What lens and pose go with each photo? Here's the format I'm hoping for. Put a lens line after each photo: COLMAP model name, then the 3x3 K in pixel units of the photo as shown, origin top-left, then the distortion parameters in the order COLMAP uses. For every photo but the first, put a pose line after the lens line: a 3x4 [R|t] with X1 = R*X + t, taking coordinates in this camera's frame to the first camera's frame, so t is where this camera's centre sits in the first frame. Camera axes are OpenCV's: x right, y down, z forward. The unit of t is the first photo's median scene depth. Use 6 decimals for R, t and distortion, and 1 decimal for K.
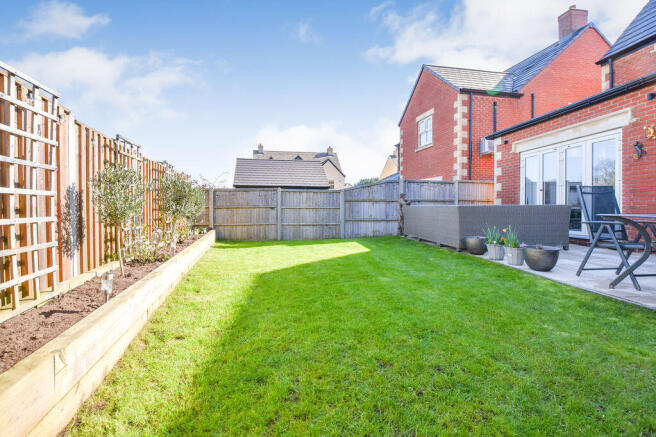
lens RADIAL K [[308.9, 0, 328.4], [0, 308.9, 203.7], [0, 0, 1]] dist [-0.004248, -0.000758]
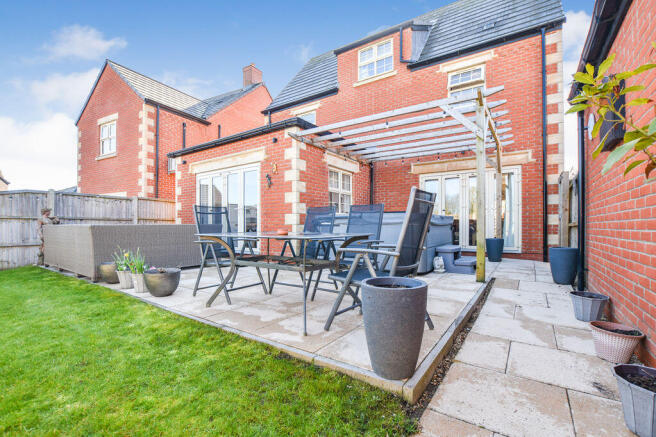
lens RADIAL K [[294.3, 0, 328.0], [0, 294.3, 218.5], [0, 0, 1]] dist [0.001119, 0.000073]
pose [[0.636764, 0.016699, 0.770878, 0.109529], [-0.005297, 0.999837, -0.017284, -0.000441], [-0.771040, 0.006922, 0.636749, 0.019398]]
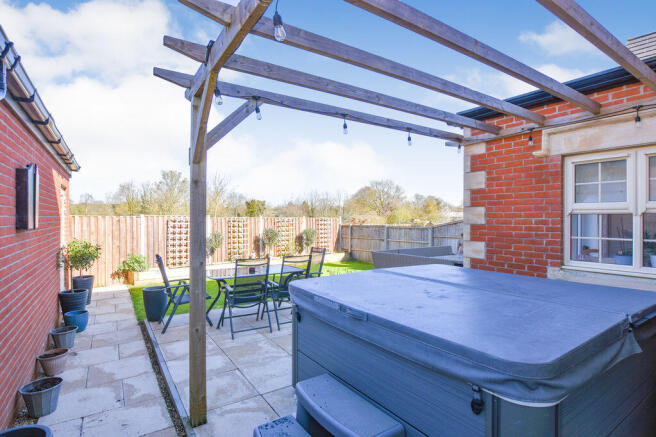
lens RADIAL K [[329.8, 0, 328.0], [0, 329.8, 218.5], [0, 0, 1]] dist [-0.000030, 0.000004]
pose [[0.481900, 0.003120, -0.876221, 0.855247], [0.000957, 0.999991, 0.004087, -0.078189], [0.876226, -0.002808, 0.481892, 0.086432]]
